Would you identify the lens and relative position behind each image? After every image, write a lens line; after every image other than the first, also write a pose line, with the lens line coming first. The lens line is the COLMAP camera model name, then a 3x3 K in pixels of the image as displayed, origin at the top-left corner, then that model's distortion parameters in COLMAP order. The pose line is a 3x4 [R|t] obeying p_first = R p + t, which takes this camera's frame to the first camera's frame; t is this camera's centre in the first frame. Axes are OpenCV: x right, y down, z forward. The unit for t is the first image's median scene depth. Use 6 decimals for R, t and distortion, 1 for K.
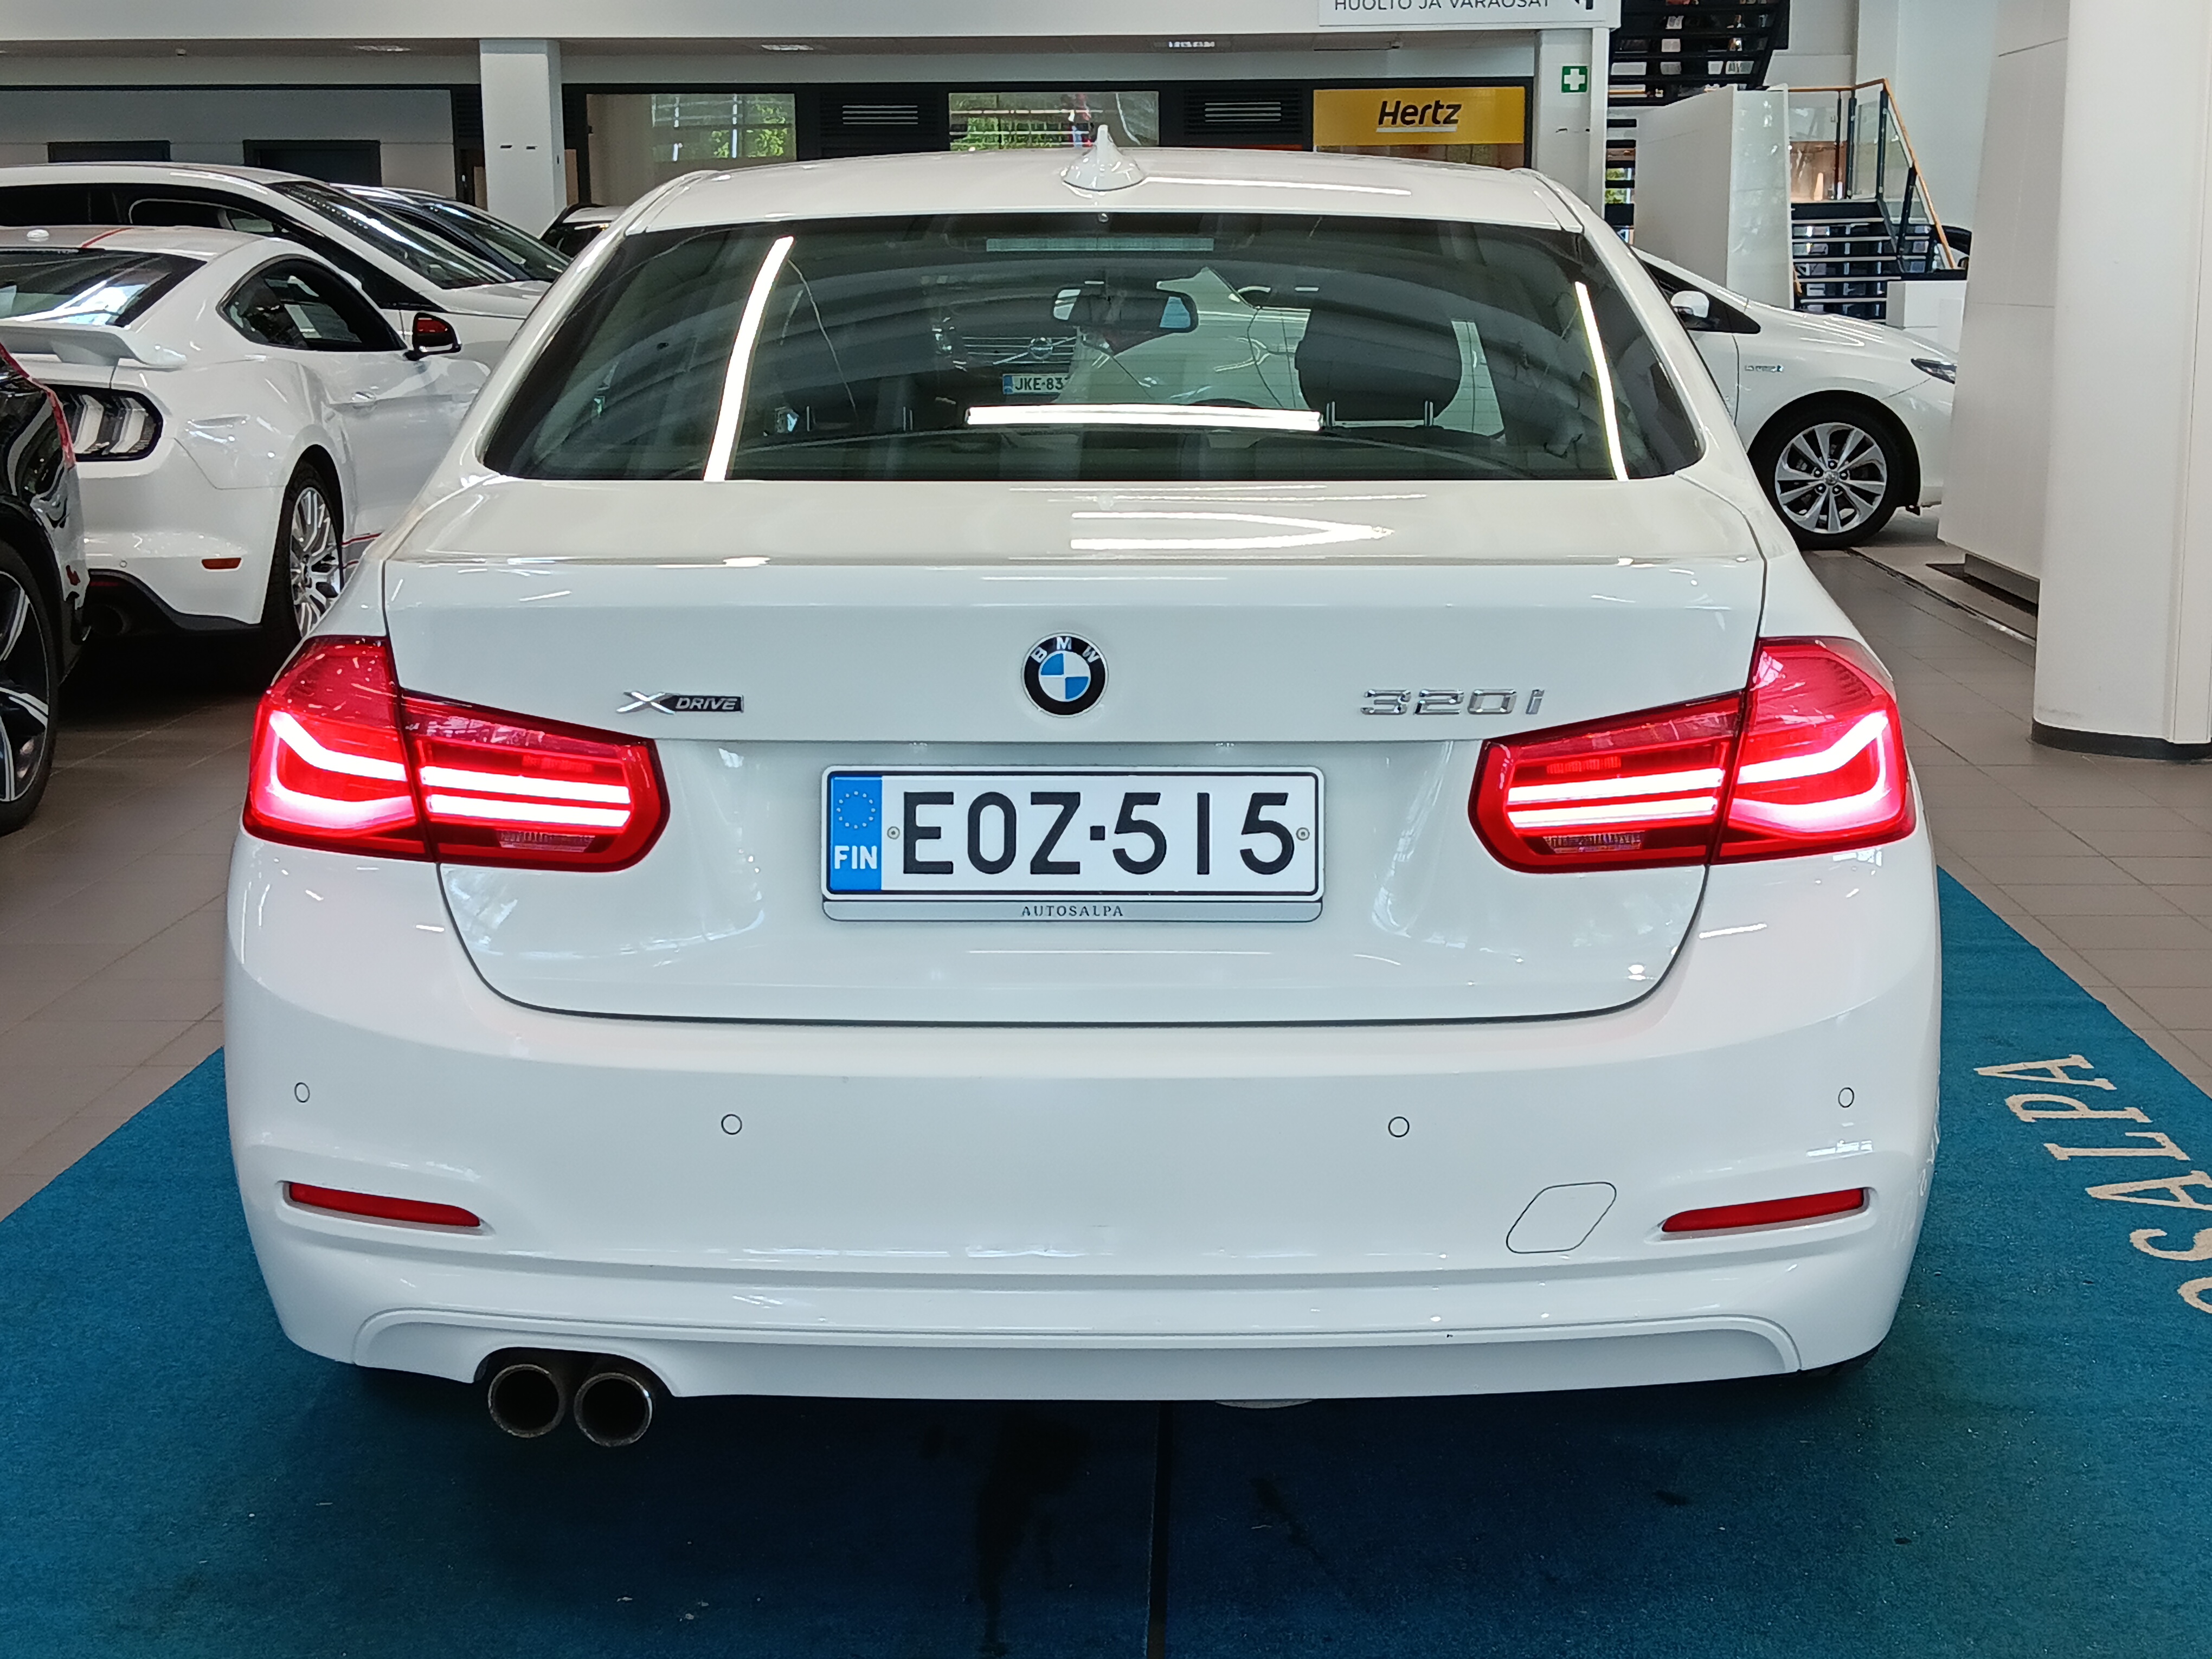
lens RADIAL K [[3115.5, 0, 1101.0], [0, 3115.5, 894.1], [0, 0, 1]] dist [0.280430, -0.983712]
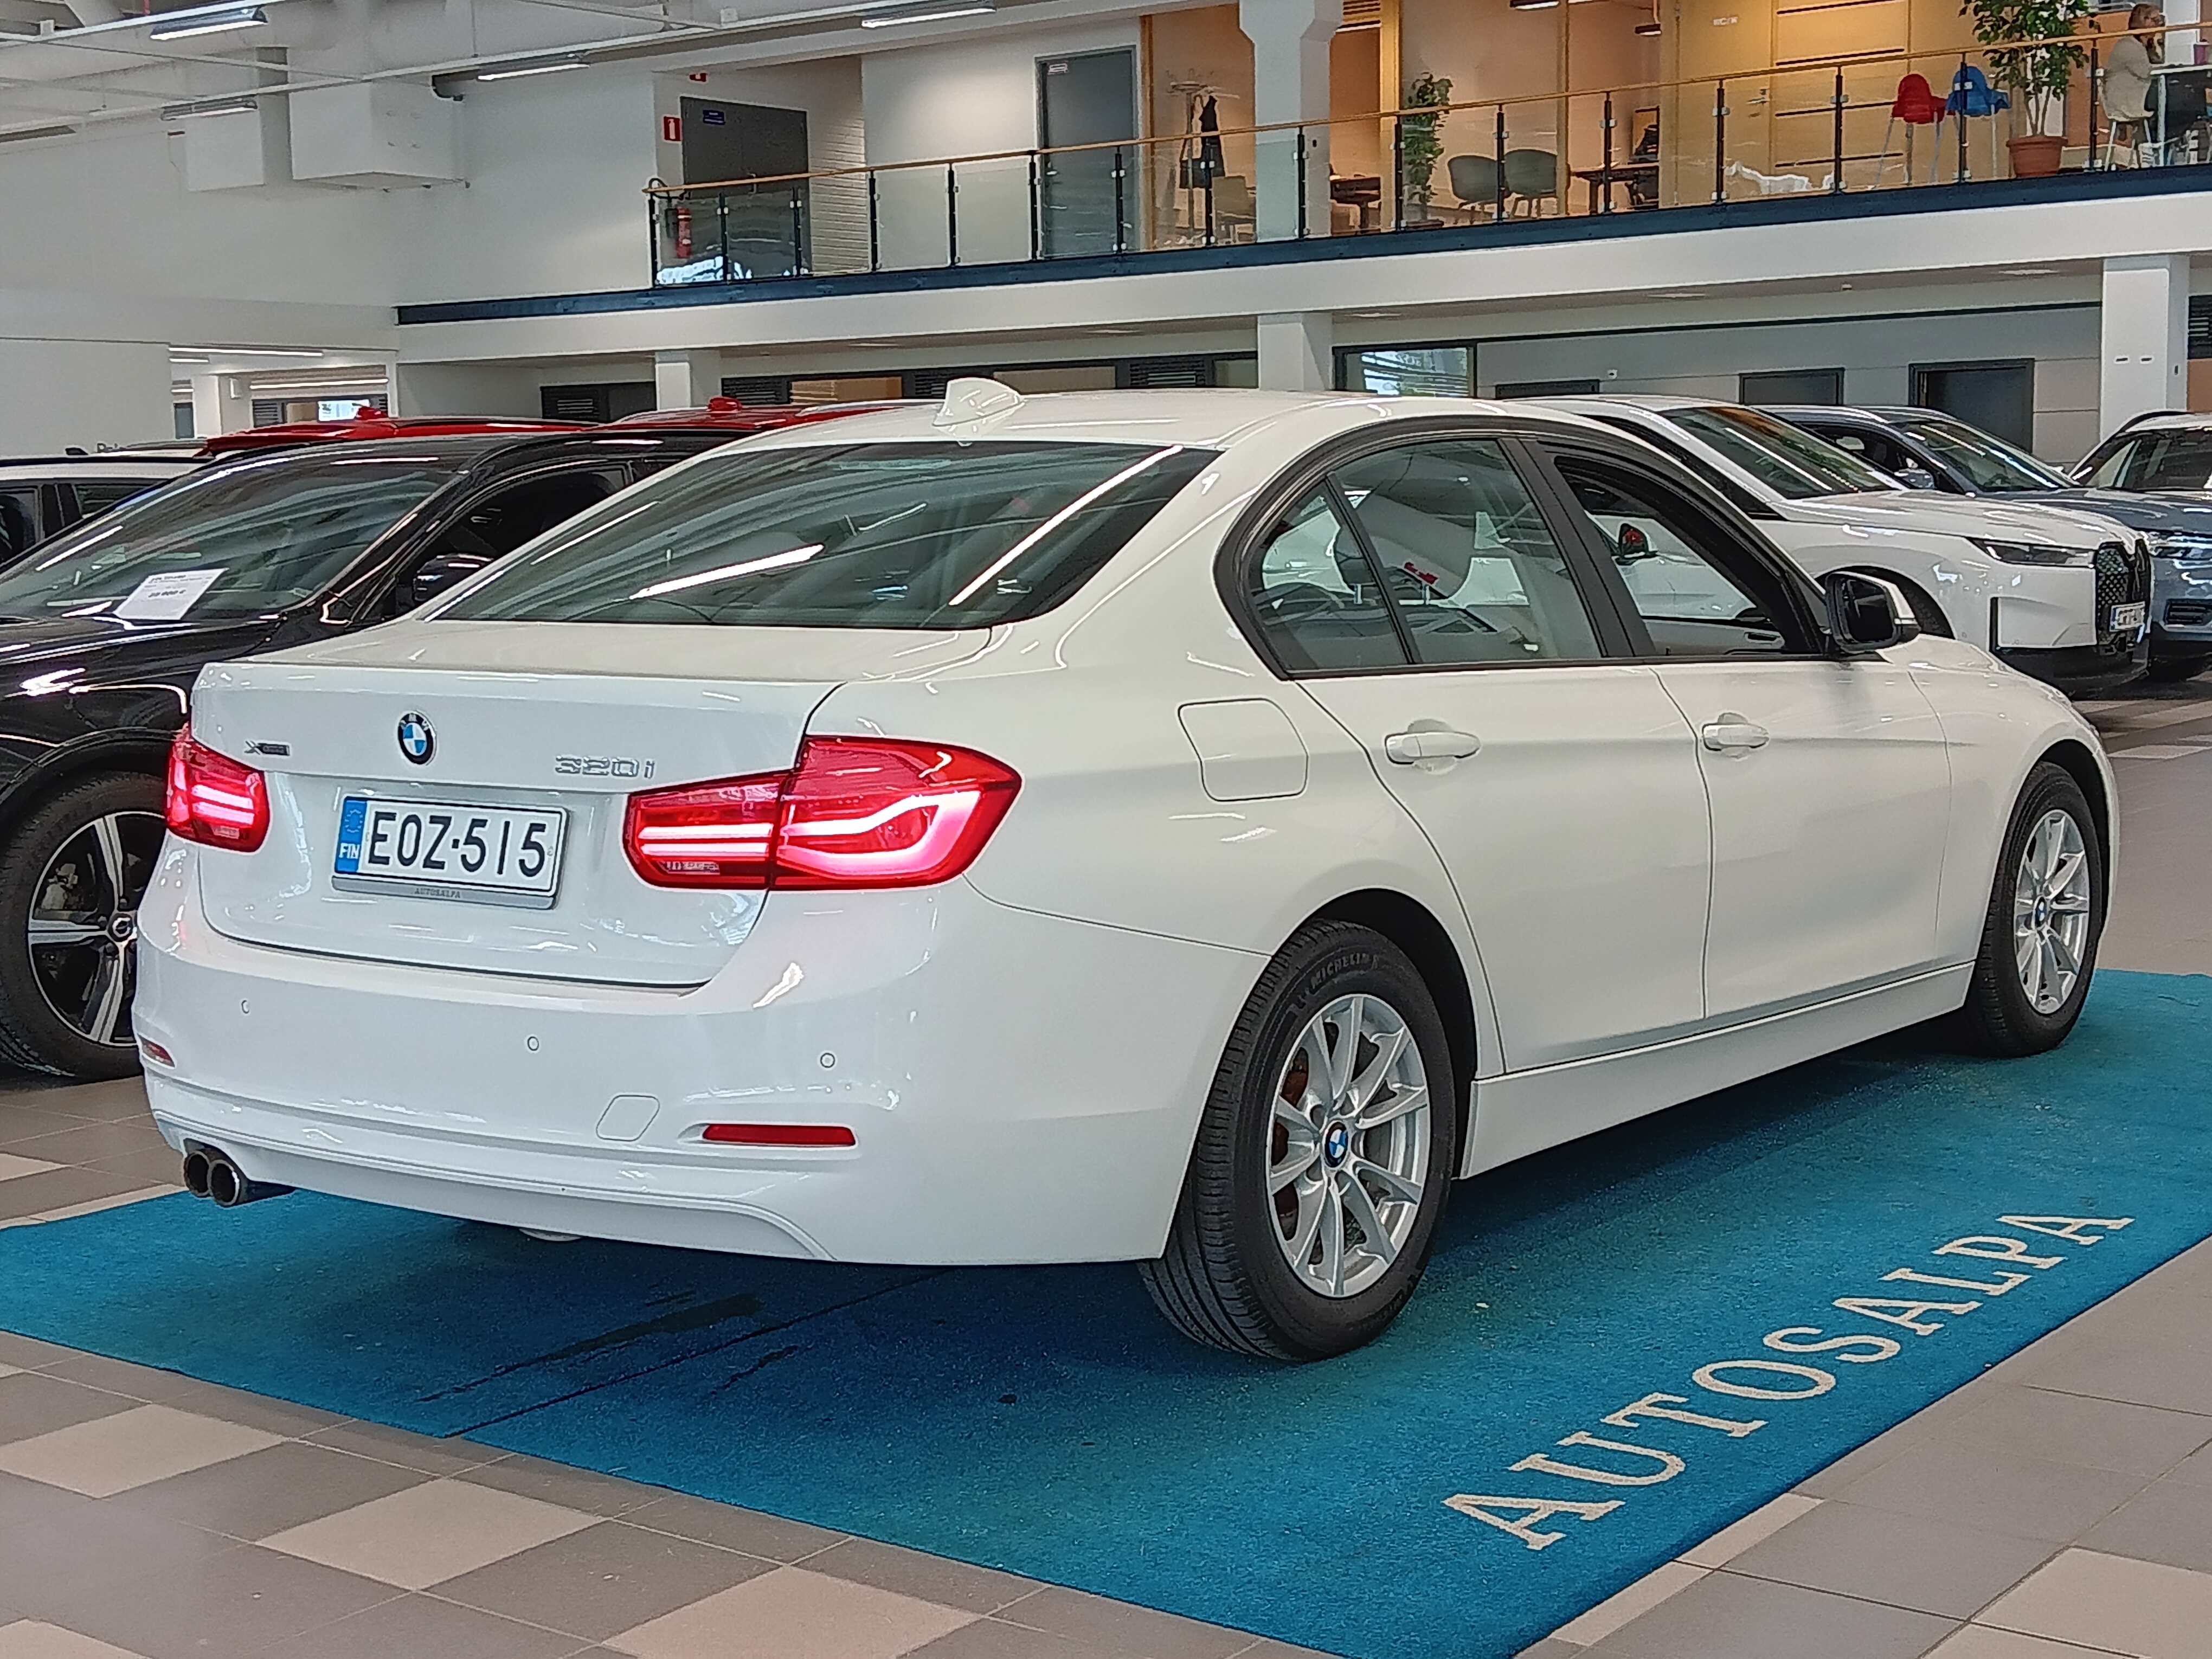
lens RADIAL K [[3115.5, 0, 1101.0], [0, 3115.5, 894.1], [0, 0, 1]] dist [0.280430, -0.983712]
pose [[0.816909, 0.062913, -0.573326, 1.151684], [-0.100131, 0.994408, -0.033553, 0.025439], [0.568009, 0.084818, 0.818640, -0.090278]]
